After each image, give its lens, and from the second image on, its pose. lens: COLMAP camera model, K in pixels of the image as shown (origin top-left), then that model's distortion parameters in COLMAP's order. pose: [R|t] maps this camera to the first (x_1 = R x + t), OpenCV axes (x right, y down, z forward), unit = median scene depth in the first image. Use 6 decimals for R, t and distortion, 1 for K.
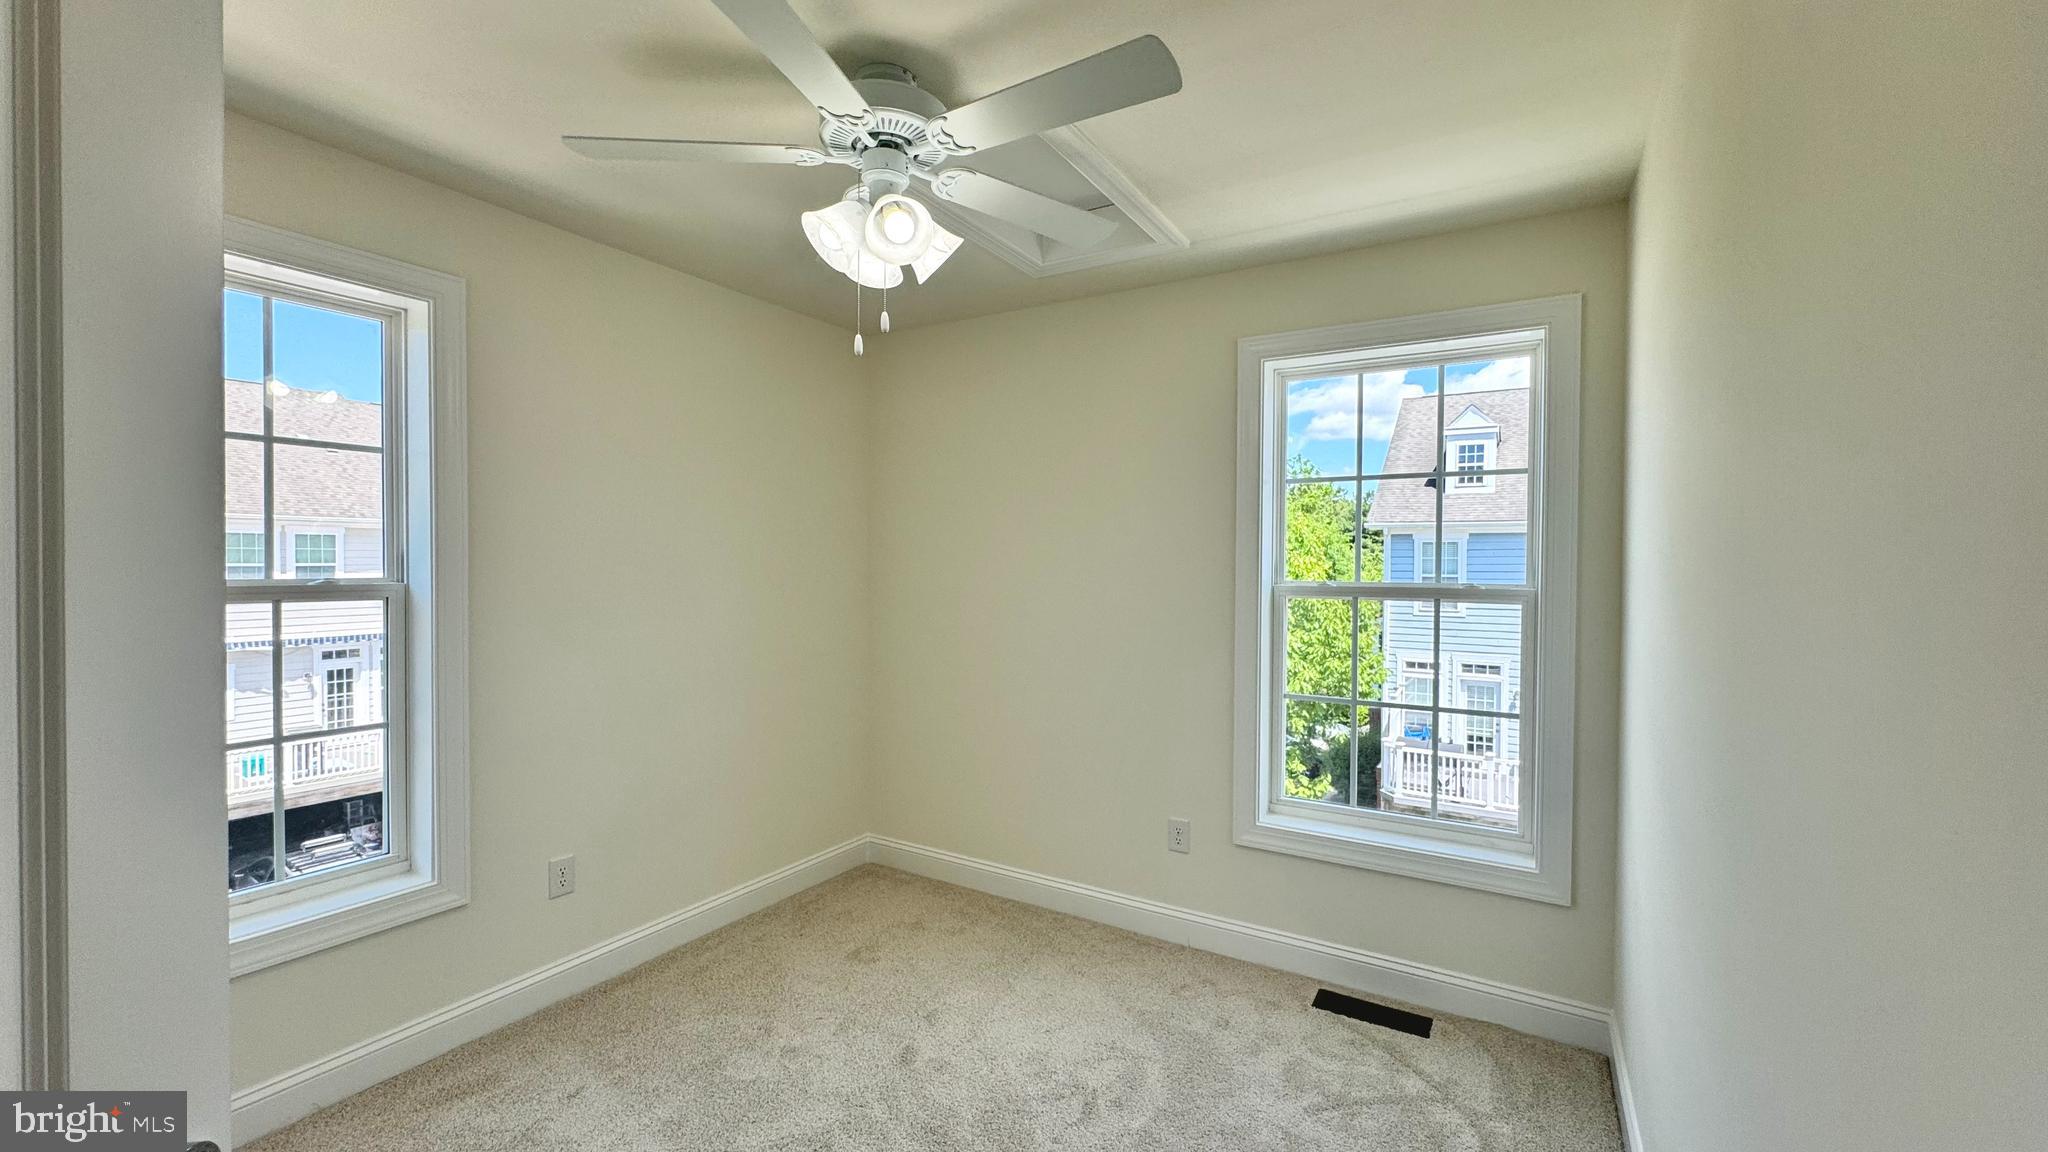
lens RADIAL K [[829.6, 0, 1016.5], [0, 829.6, 585.9], [0, 0, 1]] dist [-0.000291, 0.000115]
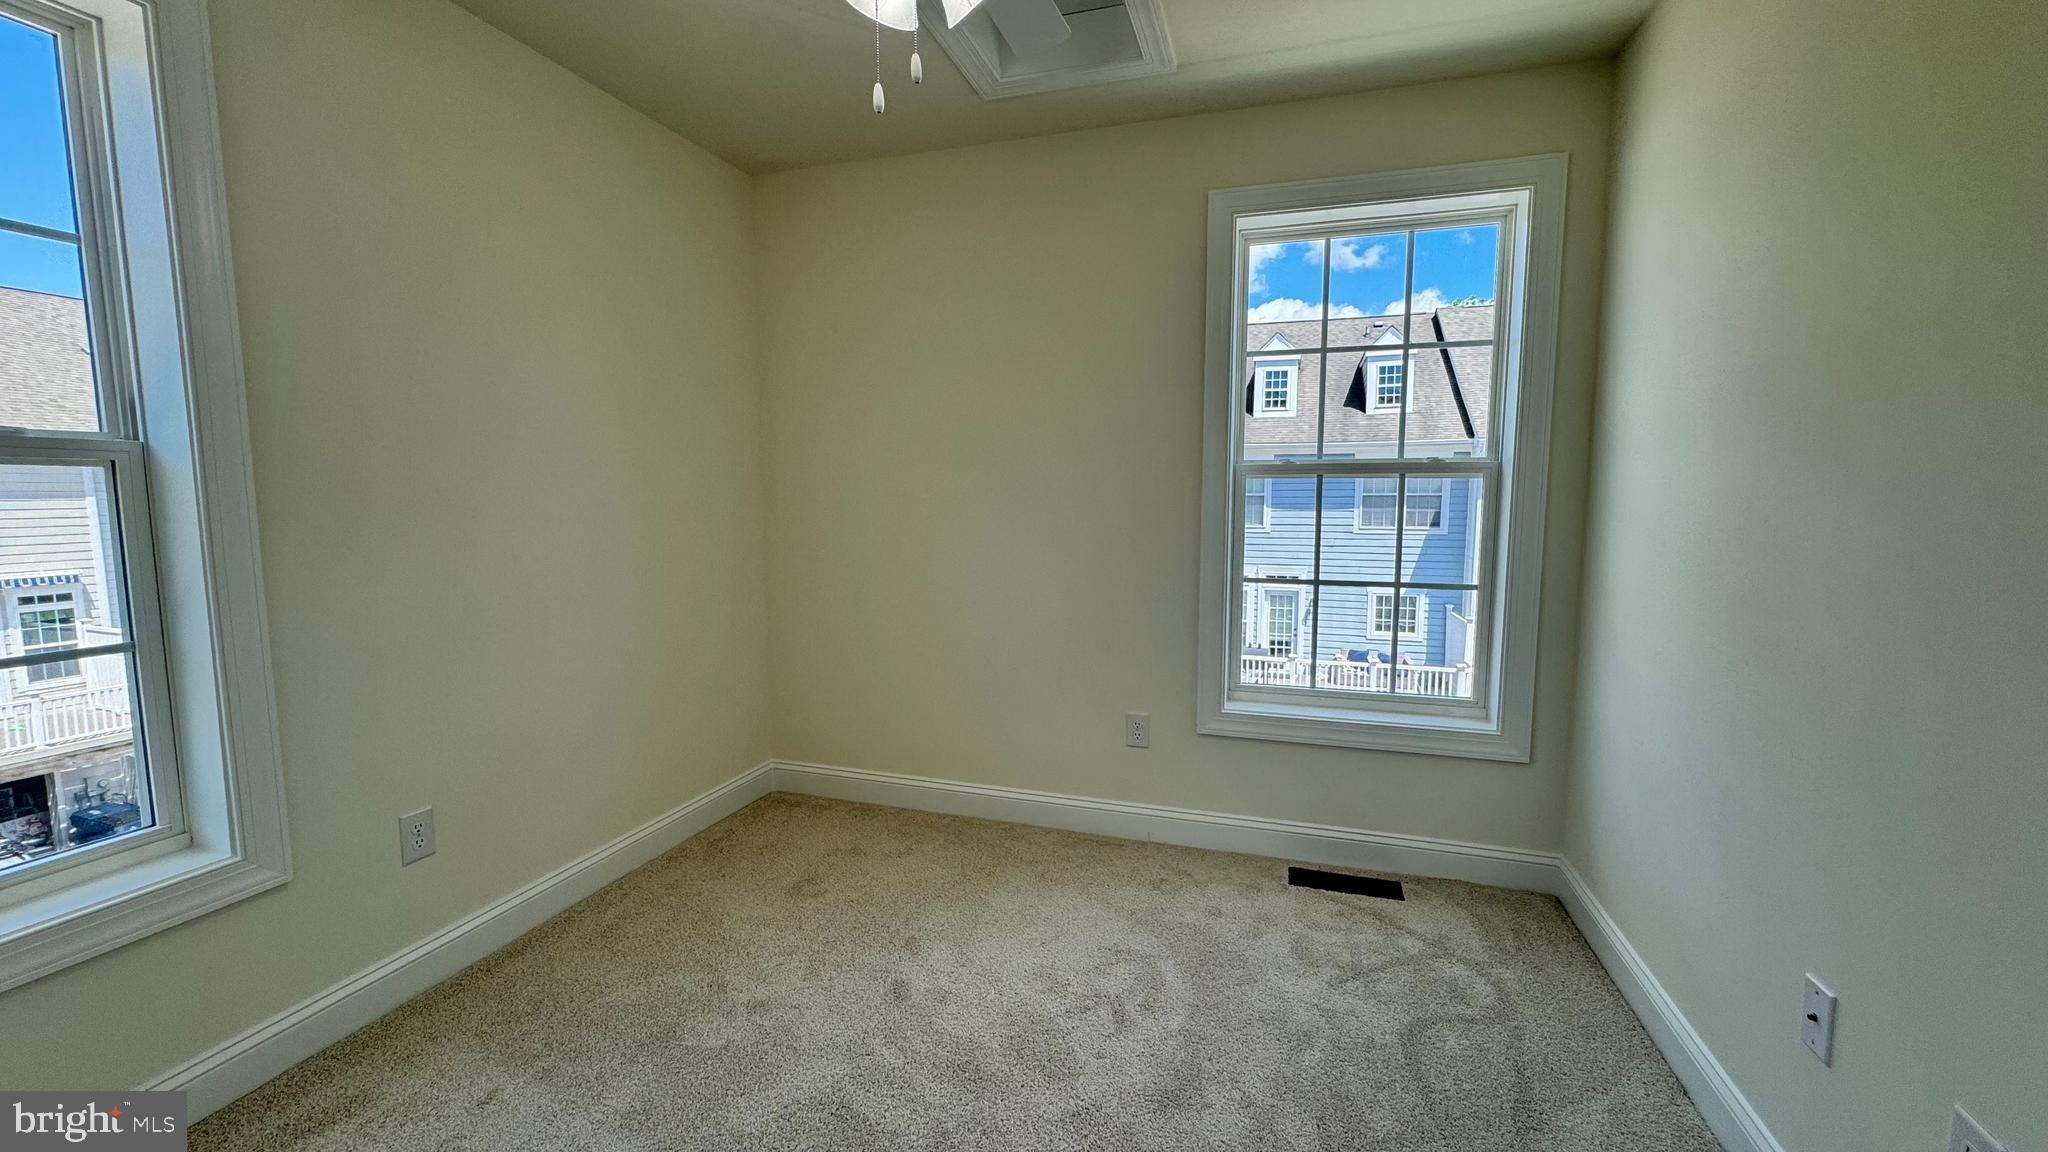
lens RADIAL K [[829.6, 0, 1026.5], [0, 829.6, 585.9], [0, 0, 1]] dist [-0.000291, 0.000115]
pose [[0.972190, -0.032529, 0.231924, -0.171483], [0.012300, 0.996032, 0.088140, 0.058756], [-0.233871, -0.082836, 0.968733, 0.140539]]
